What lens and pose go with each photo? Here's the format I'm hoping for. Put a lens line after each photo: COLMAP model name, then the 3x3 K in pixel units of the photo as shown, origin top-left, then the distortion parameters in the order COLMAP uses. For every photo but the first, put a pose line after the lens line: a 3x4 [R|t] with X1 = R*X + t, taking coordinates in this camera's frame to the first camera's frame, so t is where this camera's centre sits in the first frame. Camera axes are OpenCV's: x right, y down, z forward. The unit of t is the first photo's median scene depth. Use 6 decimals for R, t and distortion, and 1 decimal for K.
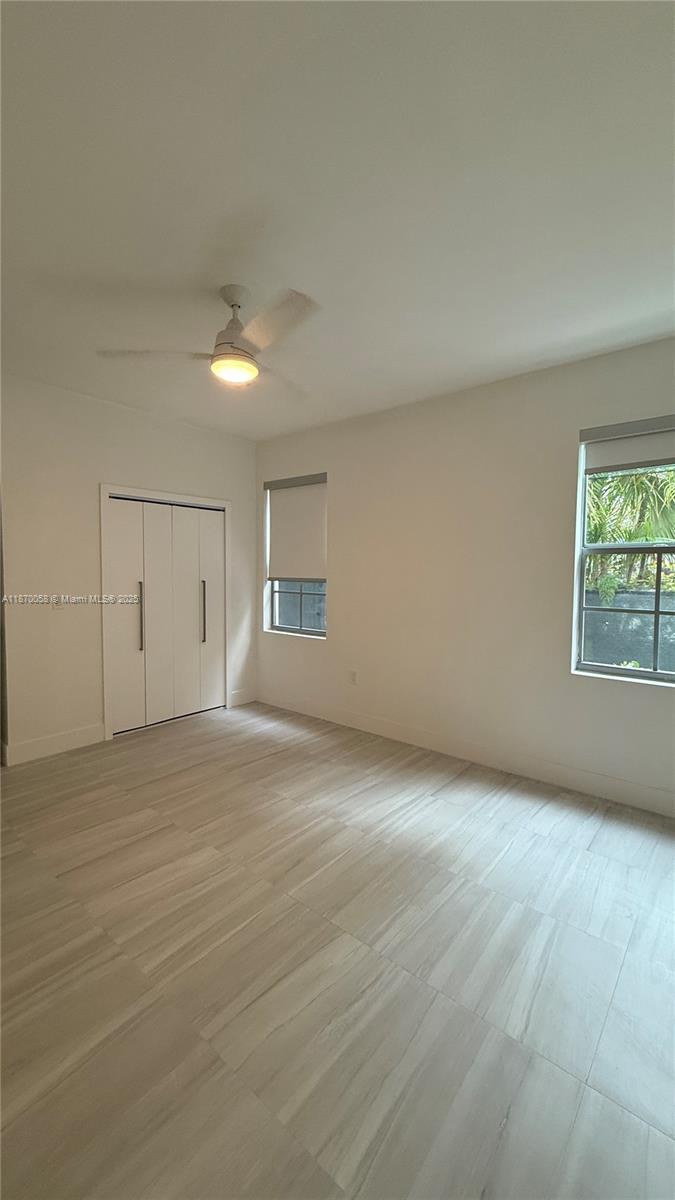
lens RADIAL K [[478.0, 0, 333.1], [0, 478.0, 596.8], [0, 0, 1]] dist [0.000554, 0.000501]
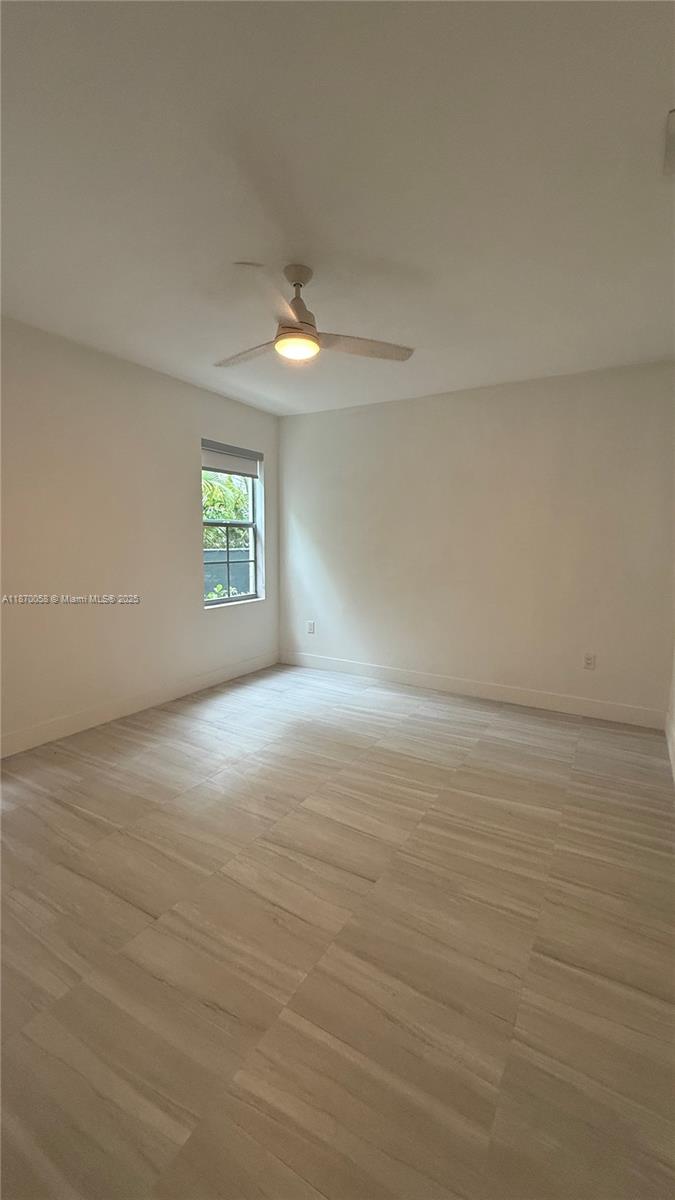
lens RADIAL K [[478.0, 0, 336.2], [0, 478.0, 600.9], [0, 0, 1]] dist [0.000554, 0.000501]
pose [[-0.164836, -0.135083, 0.977027, -1.058925], [0.043546, 0.988615, 0.144032, -0.059667], [-0.985359, 0.066287, -0.157077, 0.902226]]
